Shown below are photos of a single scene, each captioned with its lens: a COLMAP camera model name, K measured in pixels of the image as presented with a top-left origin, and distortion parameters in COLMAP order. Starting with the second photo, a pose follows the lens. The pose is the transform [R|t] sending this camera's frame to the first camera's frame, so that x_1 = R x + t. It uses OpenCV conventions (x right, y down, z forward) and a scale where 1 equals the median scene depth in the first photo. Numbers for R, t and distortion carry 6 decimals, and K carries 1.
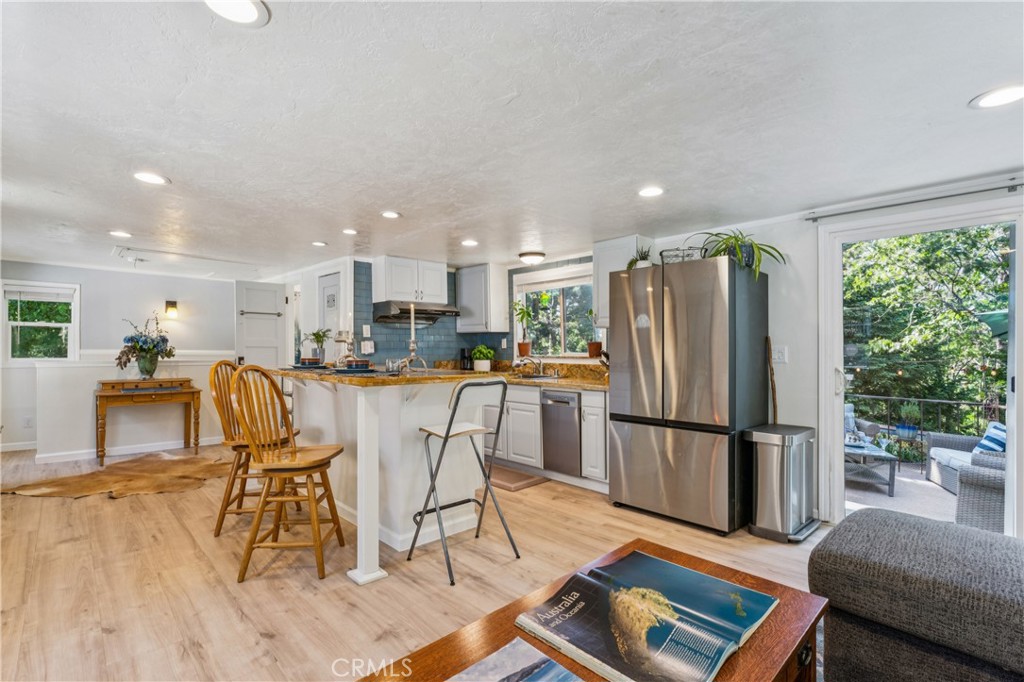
lens RADIAL K [[463.9, 0, 519.4], [0, 463.9, 350.8], [0, 0, 1]] dist [0.001488, -0.002176]
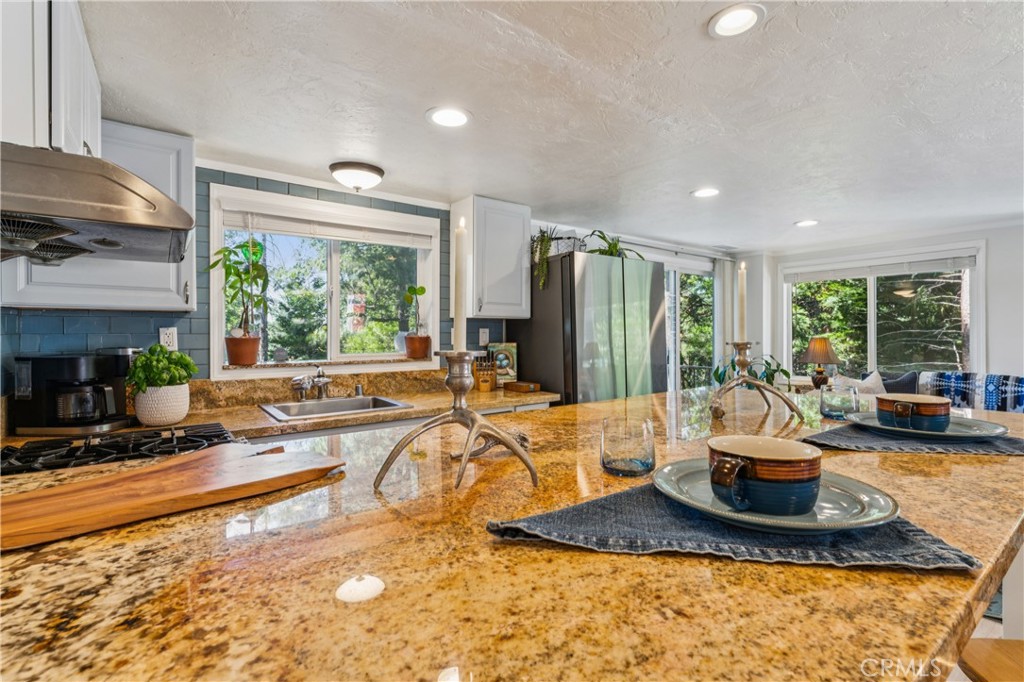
lens RADIAL K [[463.9, 0, 509.5], [0, 463.9, 335.2], [0, 0, 1]] dist [0.001488, -0.002176]
pose [[0.137946, -0.000764, 0.990440, -0.429244], [0.013678, 0.999906, -0.001133, -0.016082], [-0.990345, 0.013703, 0.137943, 0.696553]]
